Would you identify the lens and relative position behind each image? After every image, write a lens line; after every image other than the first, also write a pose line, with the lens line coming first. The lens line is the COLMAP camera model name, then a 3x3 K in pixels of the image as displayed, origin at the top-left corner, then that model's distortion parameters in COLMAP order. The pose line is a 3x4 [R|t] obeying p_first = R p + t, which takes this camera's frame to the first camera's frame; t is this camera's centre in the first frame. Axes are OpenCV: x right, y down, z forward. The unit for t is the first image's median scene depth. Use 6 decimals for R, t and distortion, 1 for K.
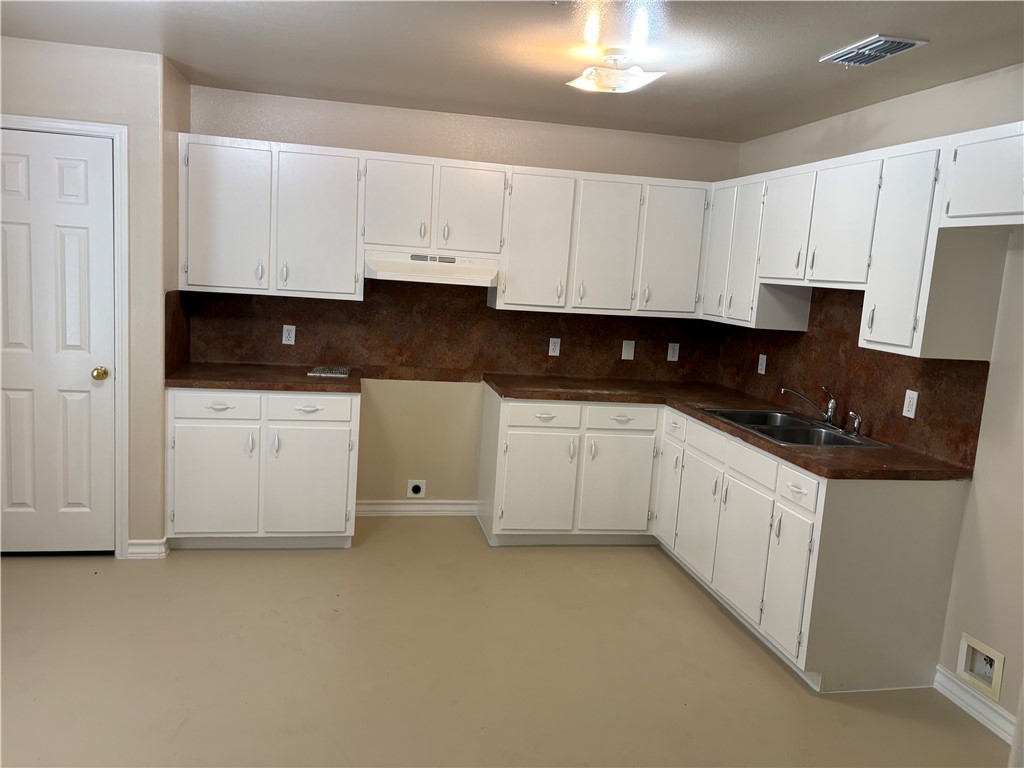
lens RADIAL K [[799.9, 0, 512.0], [0, 799.9, 384.0], [0, 0, 1]] dist [0.119009, -0.136419]
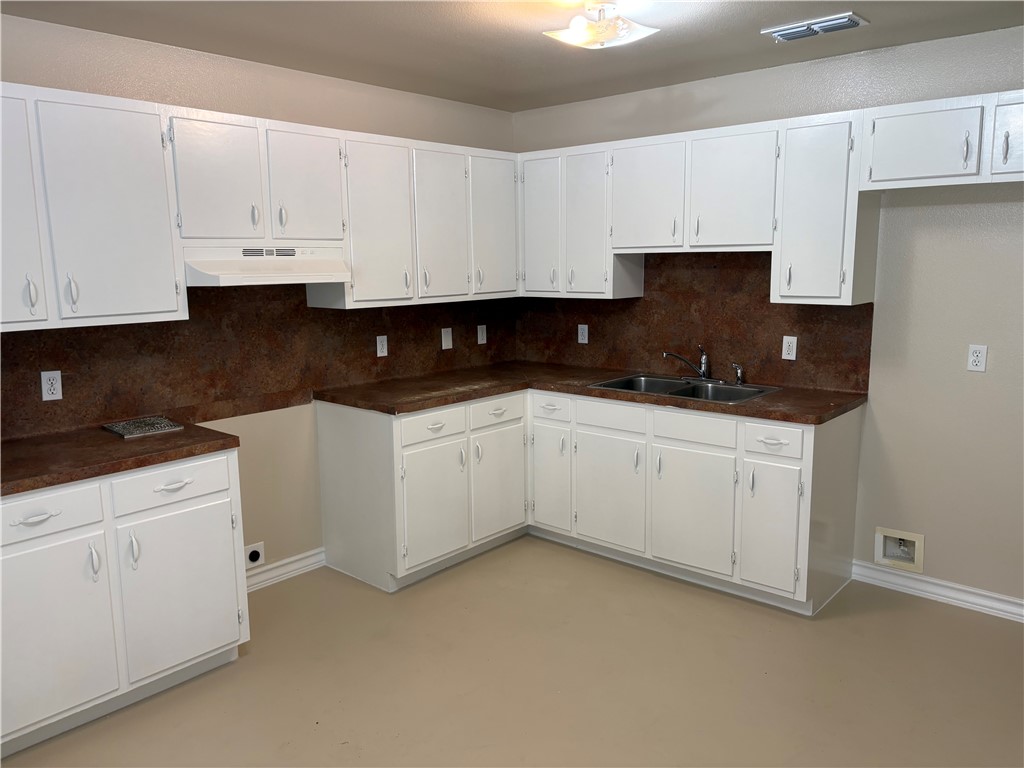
lens RADIAL K [[783.6, 0, 512.0], [0, 783.6, 384.0], [0, 0, 1]] dist [0.036770, -0.004846]
pose [[0.785672, -0.172300, 0.594165, -0.385413], [0.153503, 0.984692, 0.082569, -0.061180], [-0.599296, 0.026334, 0.800094, 0.278637]]
